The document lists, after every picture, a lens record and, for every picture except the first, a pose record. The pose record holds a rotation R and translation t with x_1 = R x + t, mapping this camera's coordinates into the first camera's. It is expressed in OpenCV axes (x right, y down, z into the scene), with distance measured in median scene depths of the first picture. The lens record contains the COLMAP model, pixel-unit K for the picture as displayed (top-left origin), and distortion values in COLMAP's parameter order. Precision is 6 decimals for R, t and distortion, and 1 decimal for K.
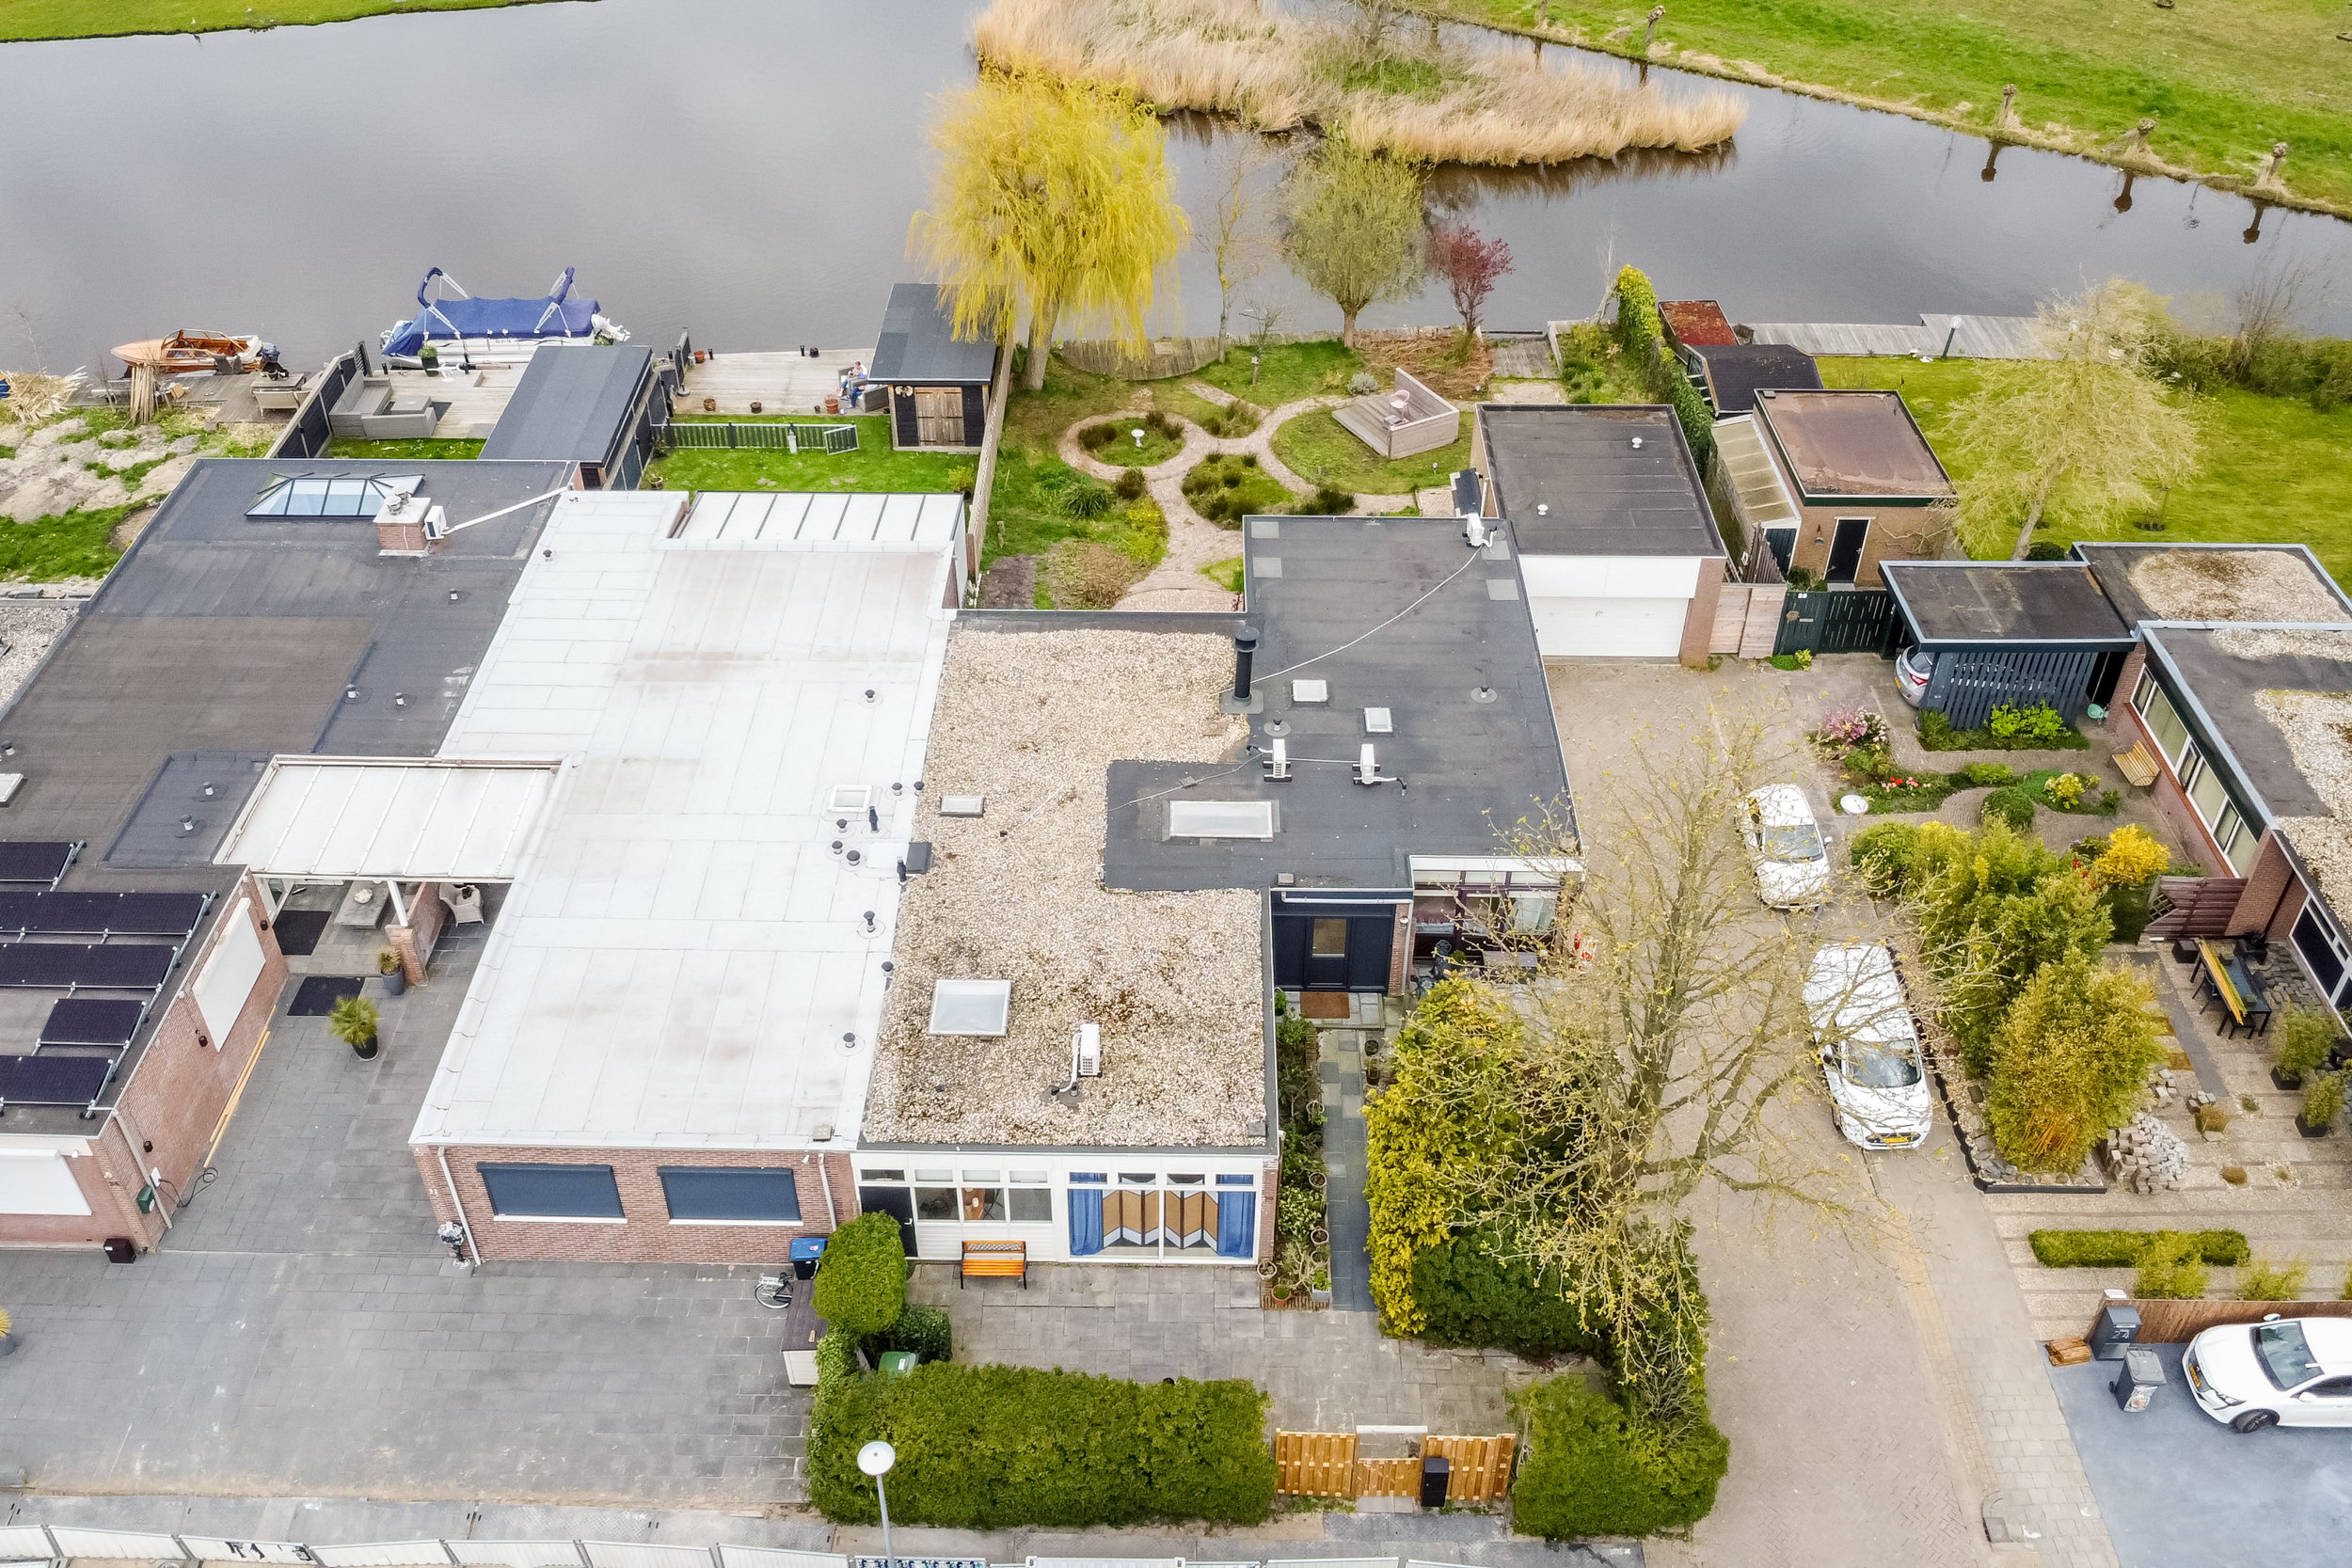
lens RADIAL K [[2015.1, 0, 1162.3], [0, 2015.1, 766.0], [0, 0, 1]] dist [-0.018379, -0.034857]
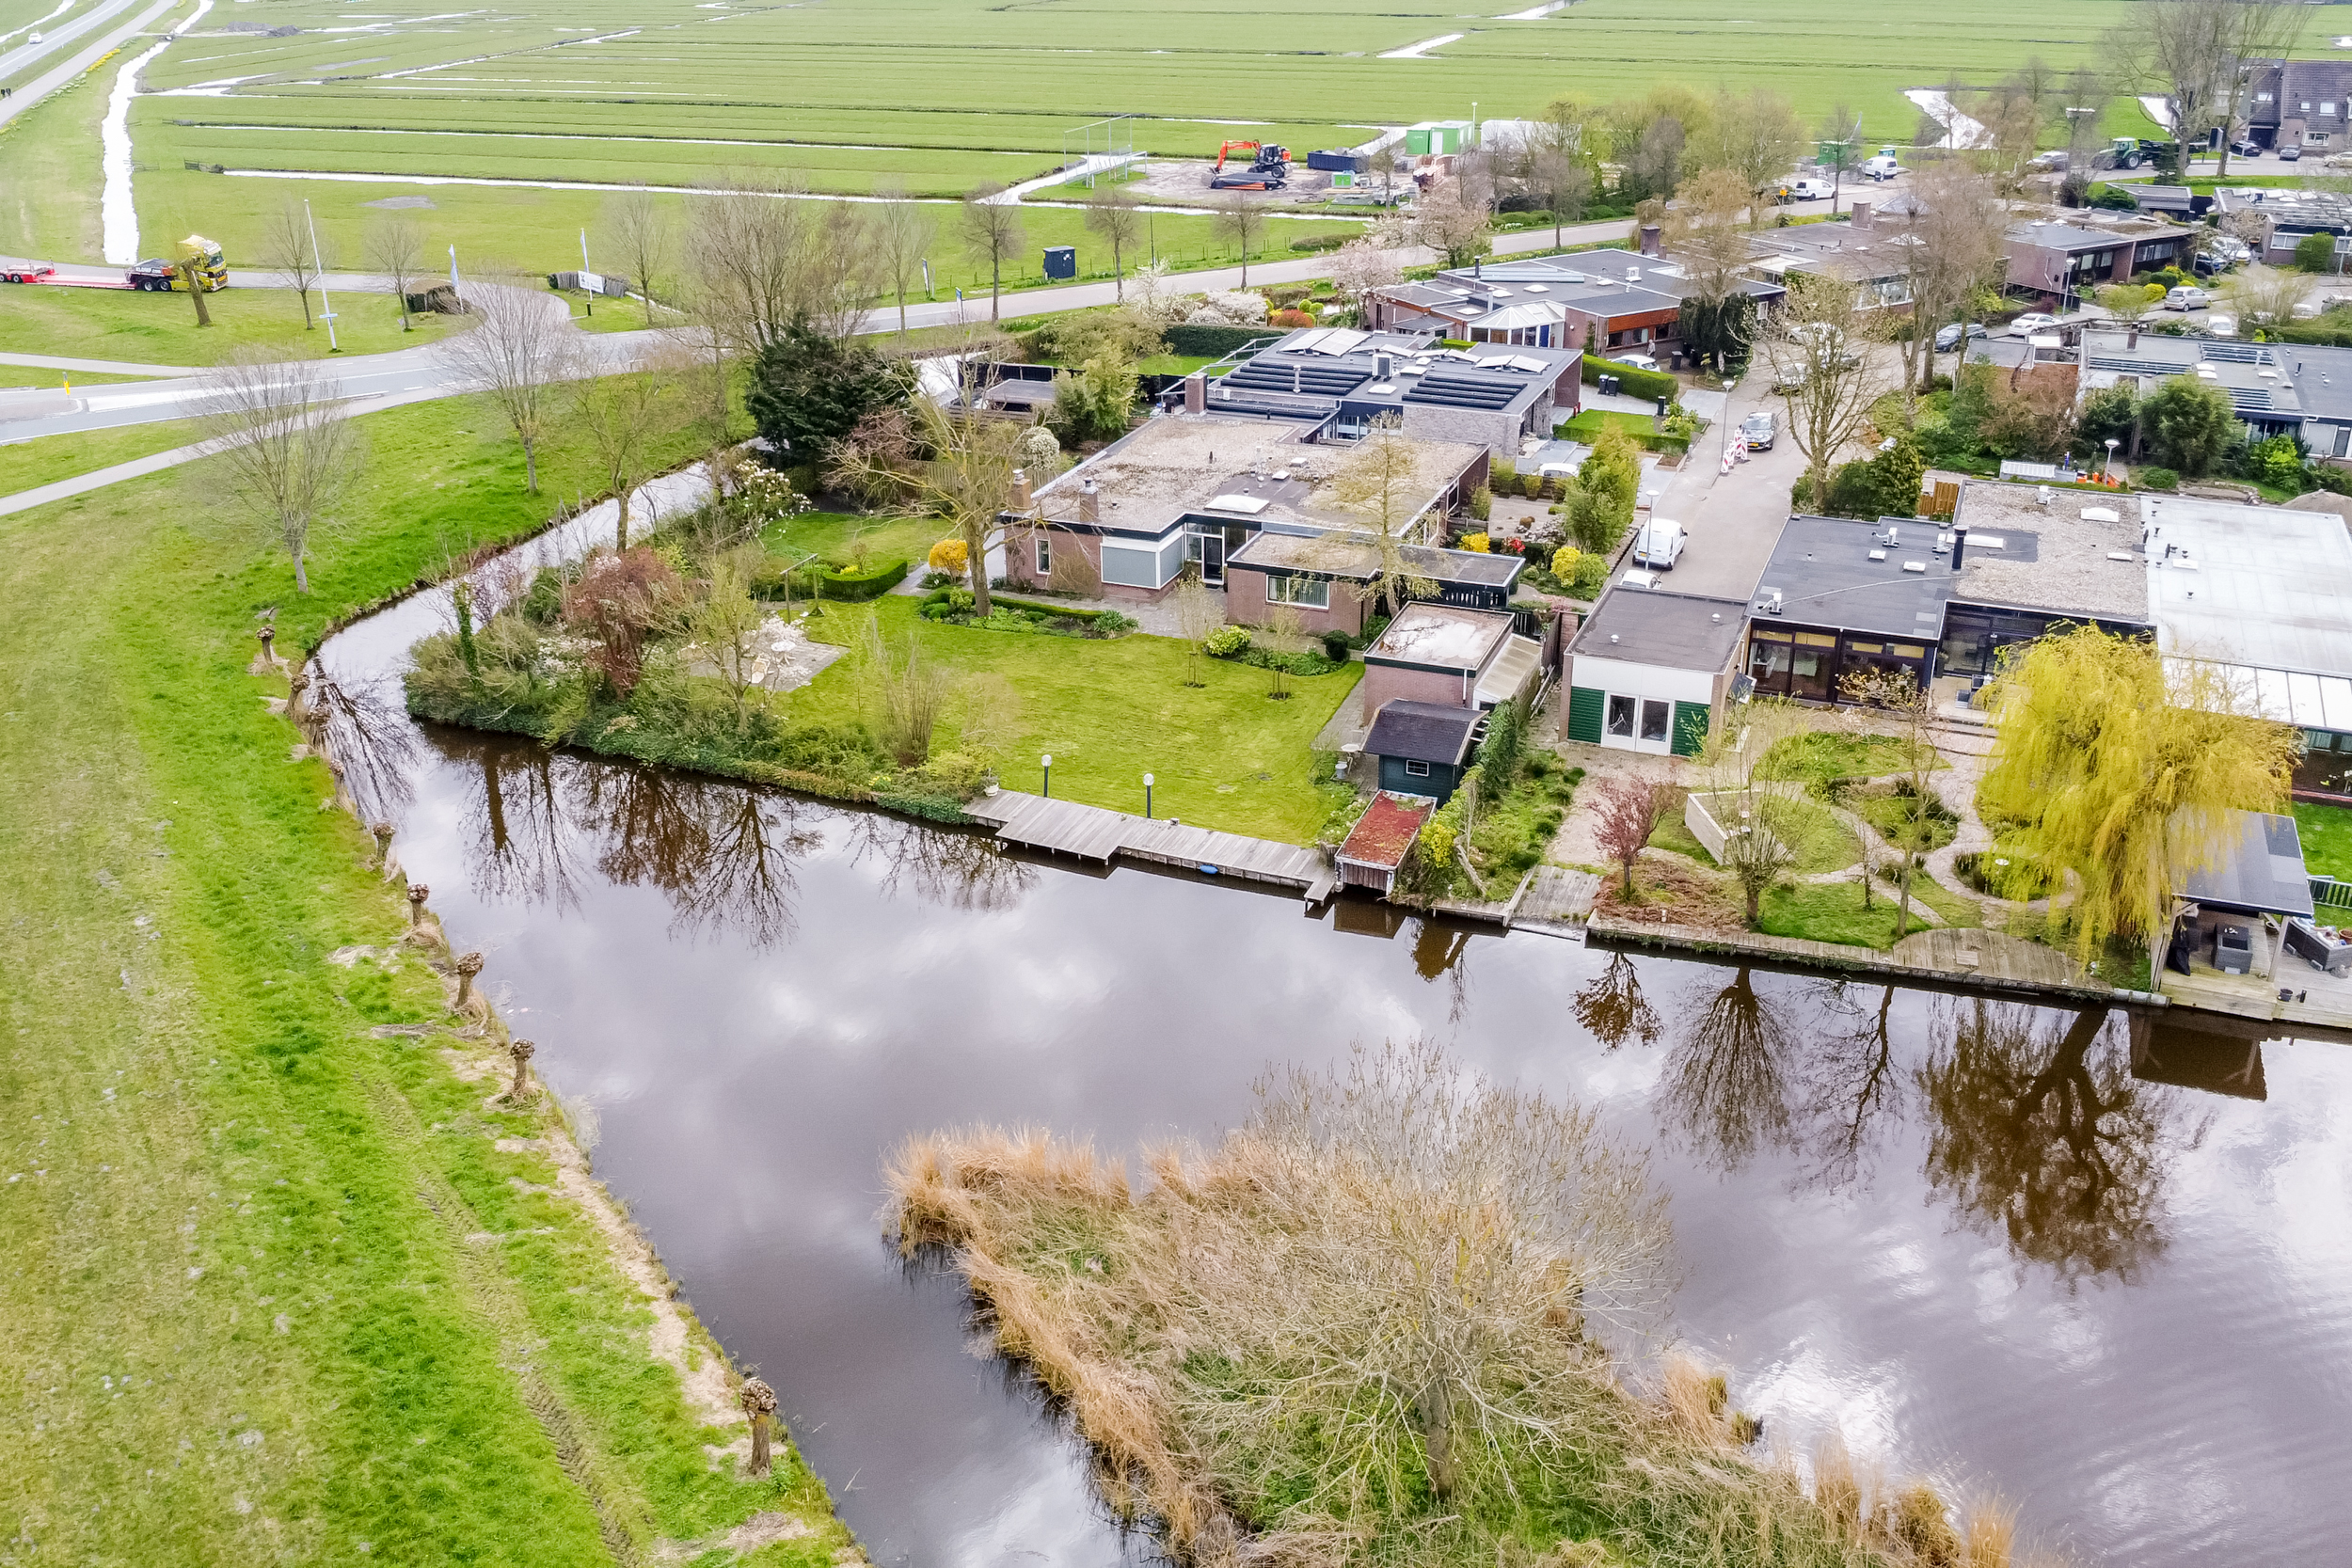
lens RADIAL K [[2015.1, 0, 1162.3], [0, 2015.1, 766.0], [0, 0, 1]] dist [-0.018379, -0.034857]
pose [[-0.927442, -0.139702, 0.346892, 0.053541], [0.244095, 0.476609, 0.844548, -1.671067], [-0.283317, 0.867944, -0.407926, 2.162664]]
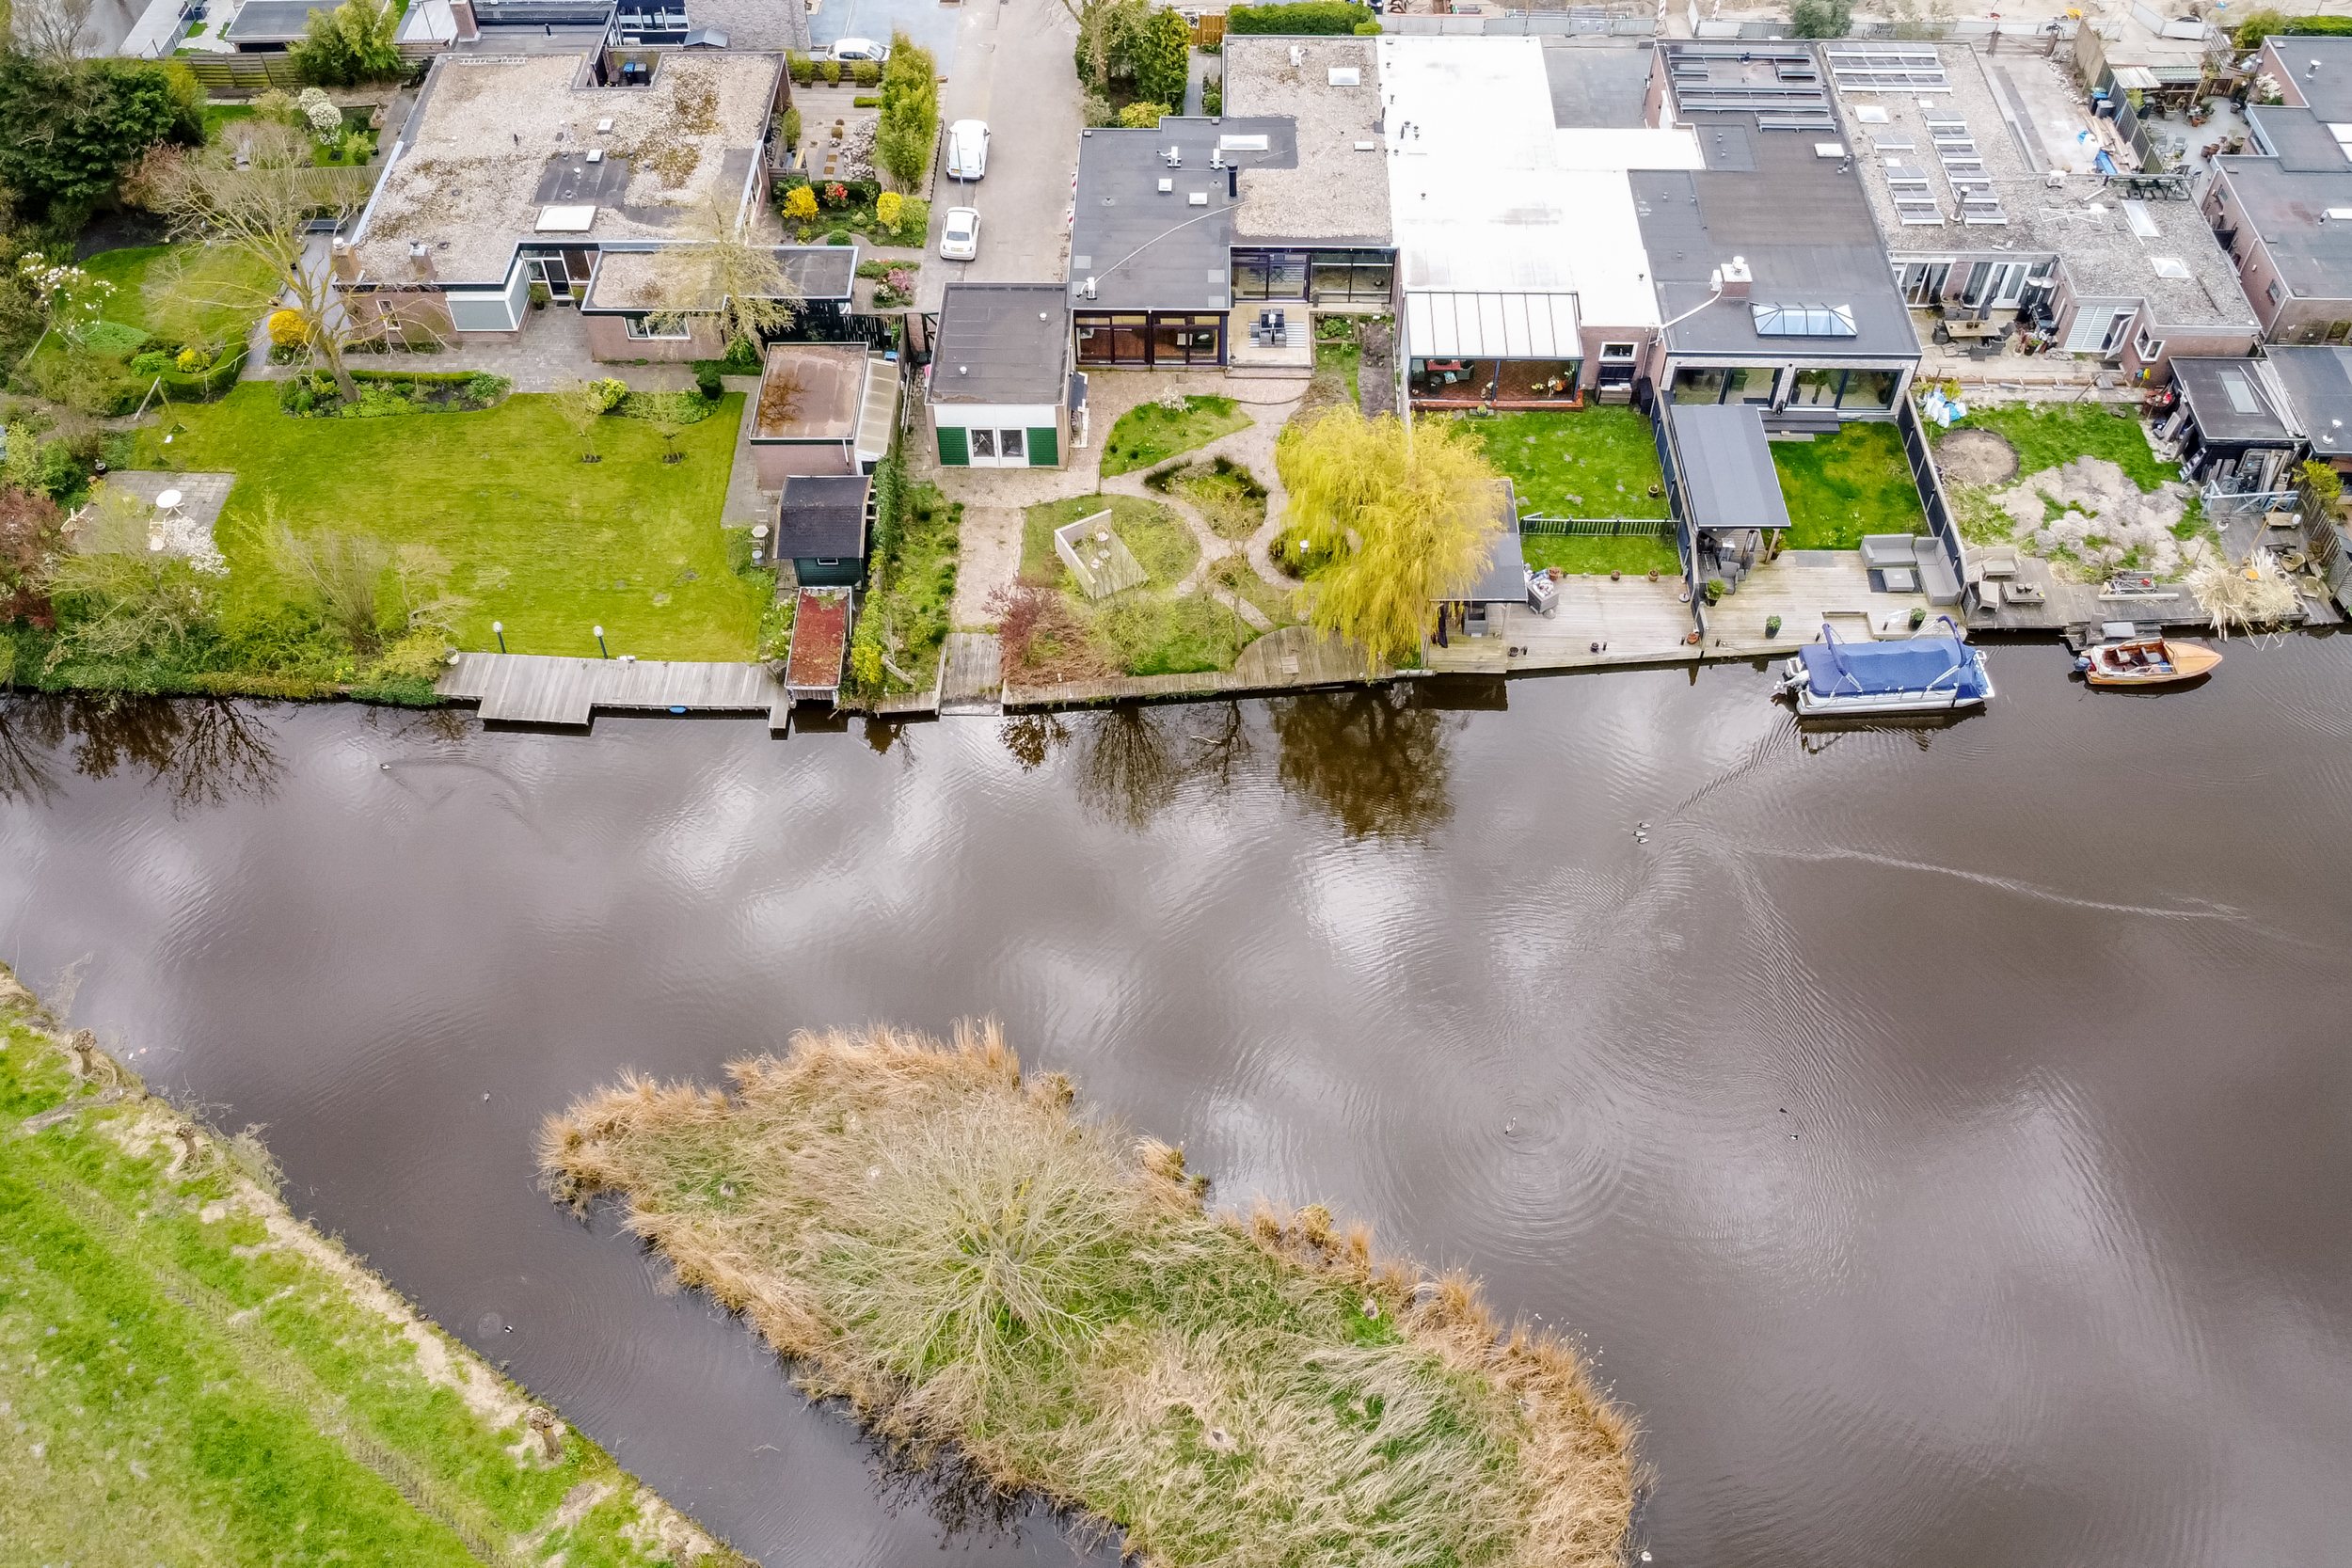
lens RADIAL K [[2015.1, 0, 1162.3], [0, 2015.1, 766.0], [0, 0, 1]] dist [-0.018379, -0.034857]
pose [[-0.999930, 0.003055, 0.011437, 0.093291], [0.011526, 0.030736, 0.999461, -2.091599], [0.002701, 0.999523, -0.030769, 1.707891]]
